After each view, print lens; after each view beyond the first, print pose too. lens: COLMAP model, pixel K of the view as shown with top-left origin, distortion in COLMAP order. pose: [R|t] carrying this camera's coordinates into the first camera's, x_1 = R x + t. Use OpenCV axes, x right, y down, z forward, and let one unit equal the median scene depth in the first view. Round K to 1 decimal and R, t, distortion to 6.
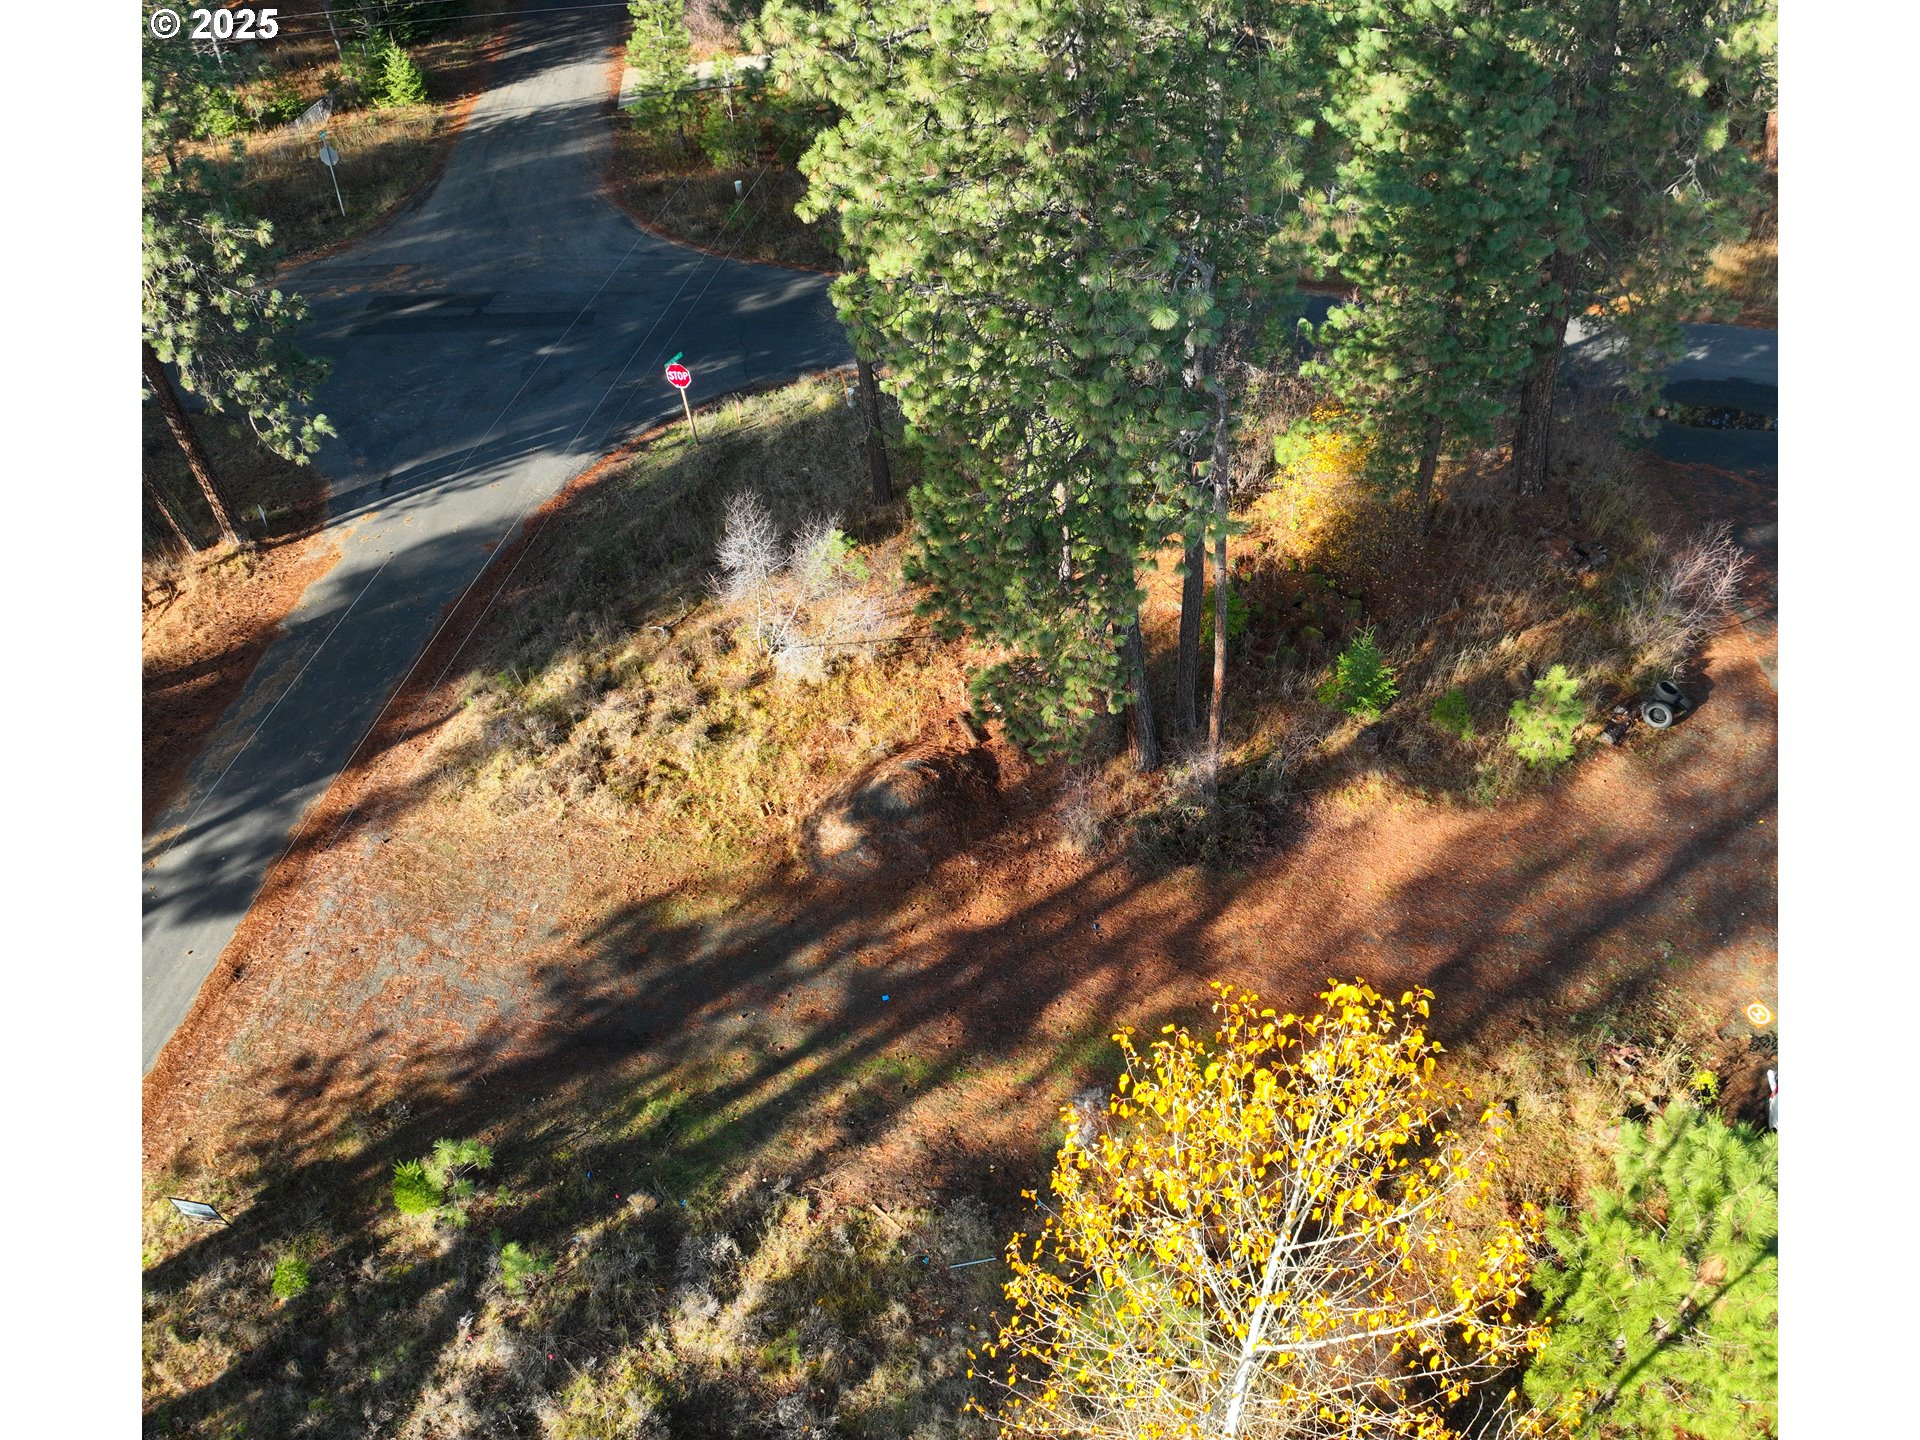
lens RADIAL K [[1453.7, 0, 1070.6], [0, 1453.7, 675.2], [0, 0, 1]] dist [-0.089599, -0.032739]
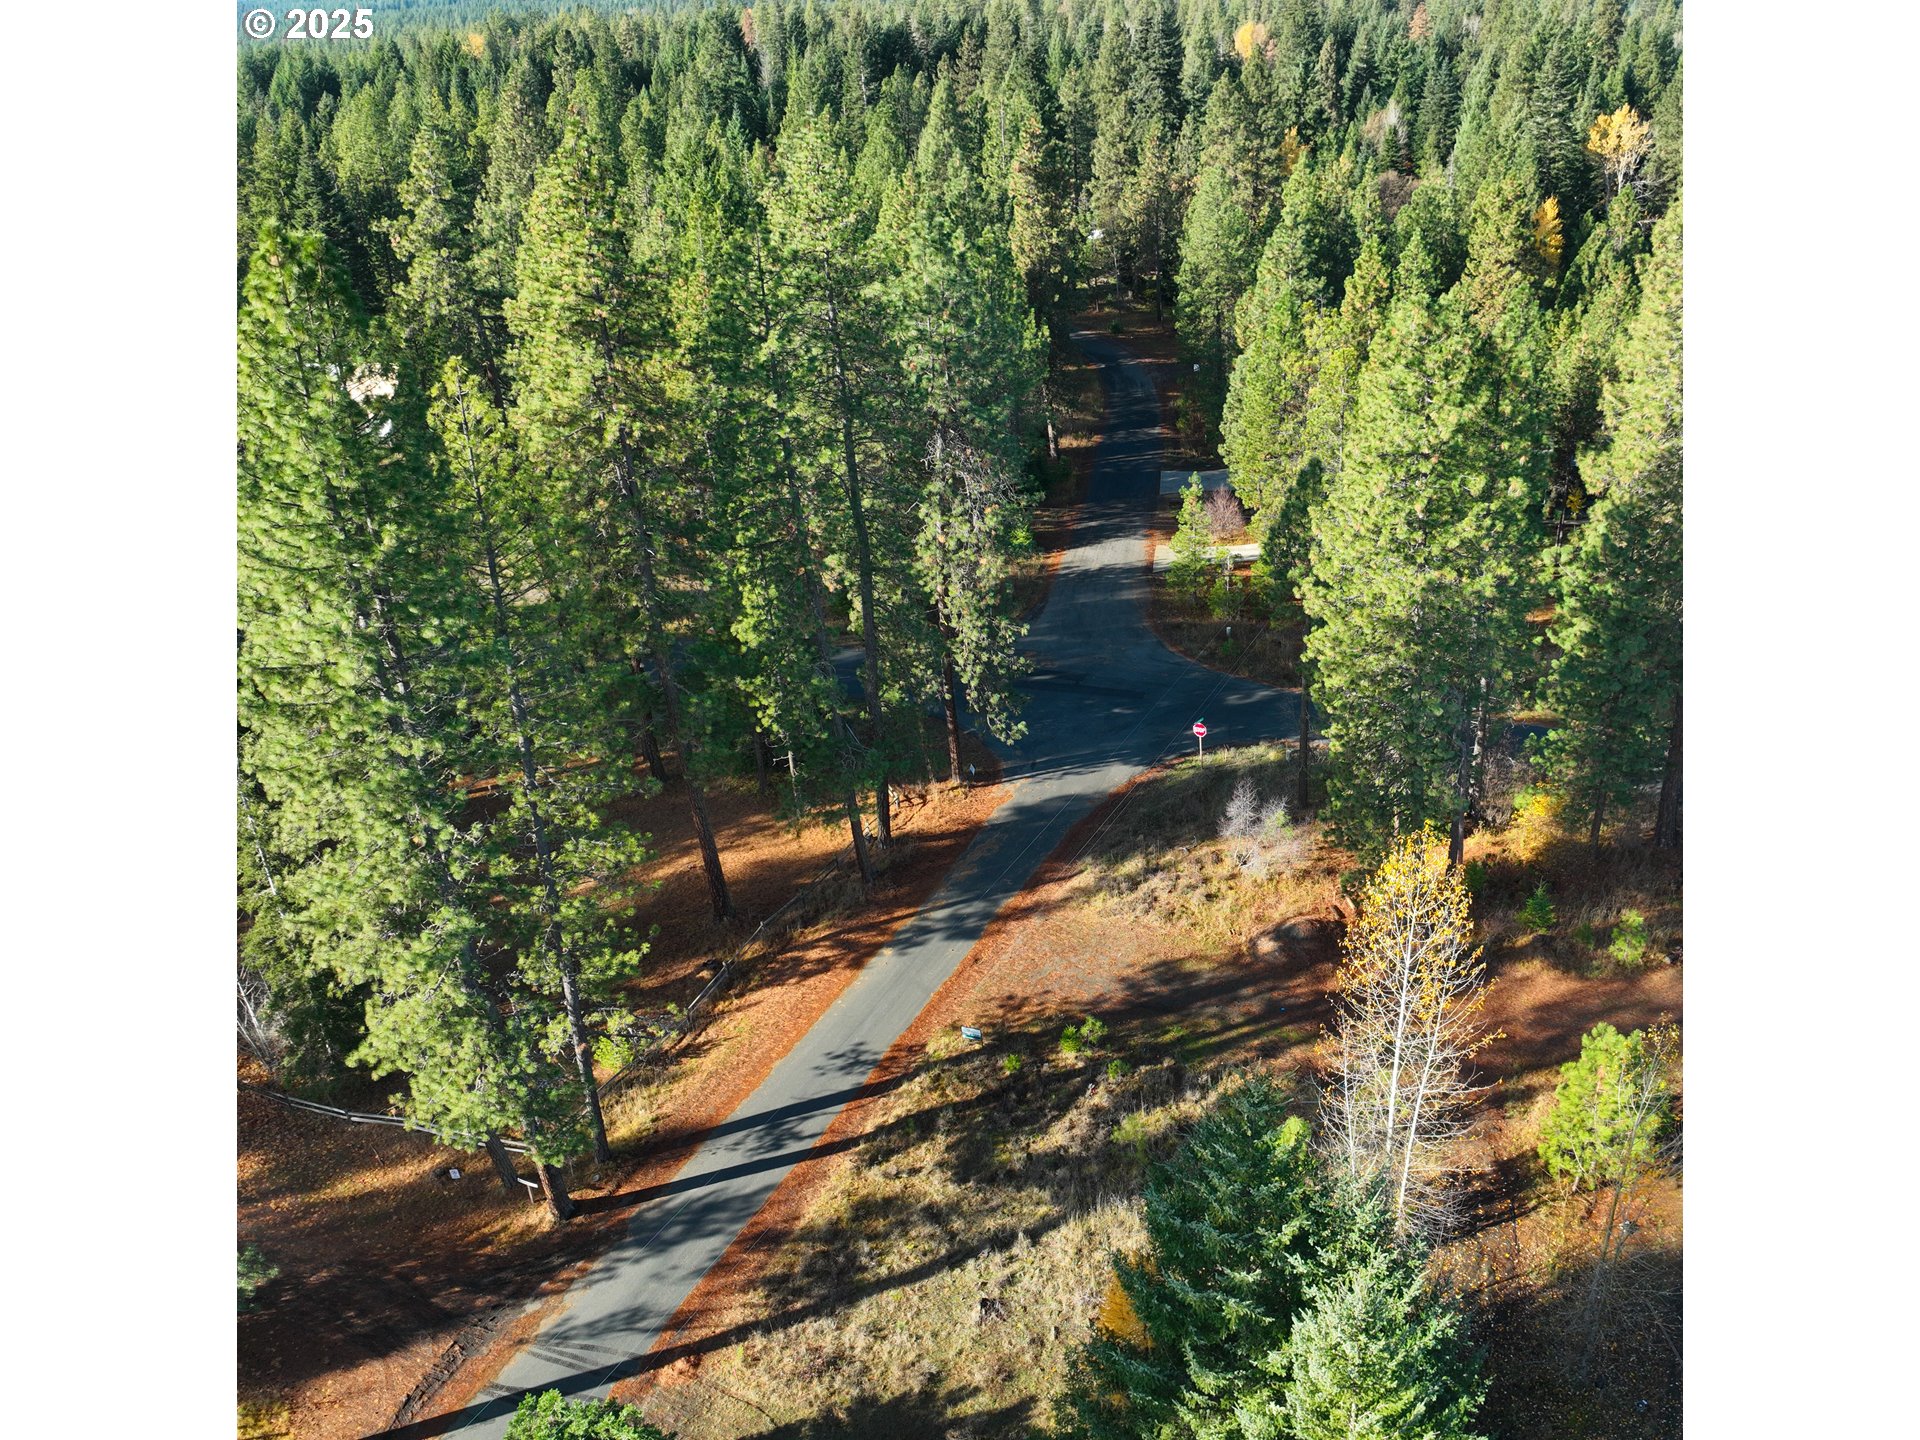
lens RADIAL K [[1453.7, 0, 1116.2], [0, 1453.7, 771.3], [0, 0, 1]] dist [-0.089599, -0.032739]
pose [[0.967805, 0.120537, -0.220962, 0.057844], [-0.167262, 0.963994, -0.206734, 0.331553], [0.188087, 0.237037, 0.953120, -1.058558]]
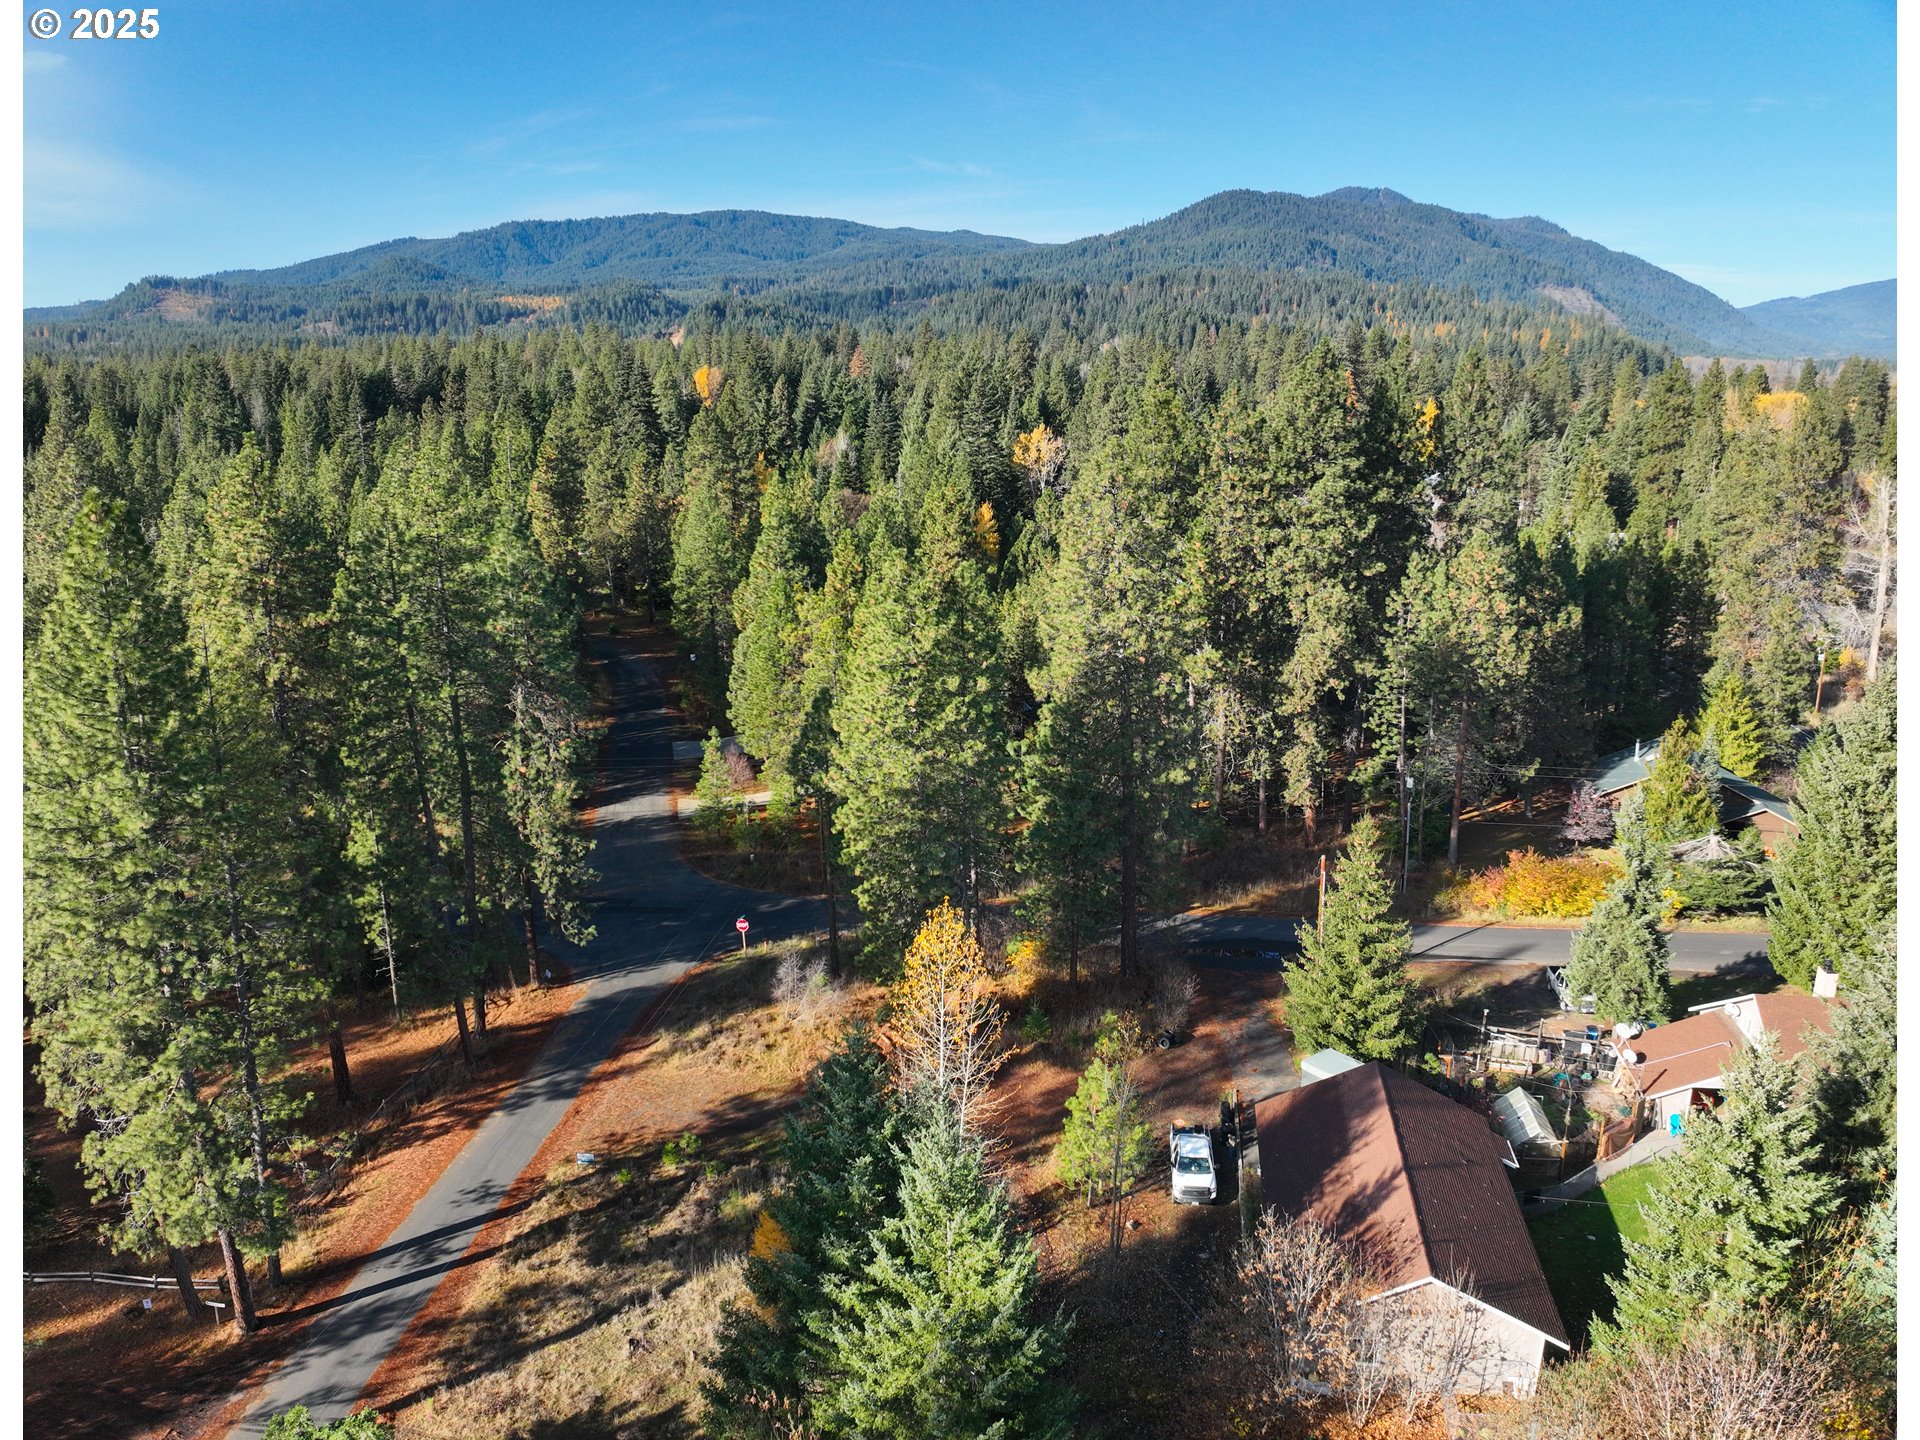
lens RADIAL K [[1453.7, 0, 882.6], [0, 1453.7, 732.5], [0, 0, 1]] dist [-0.089599, -0.032739]
pose [[0.998898, 0.014299, -0.044708, 0.046234], [-0.032901, 0.892620, -0.449607, 0.691791], [0.033478, 0.450583, 0.892107, -1.466656]]
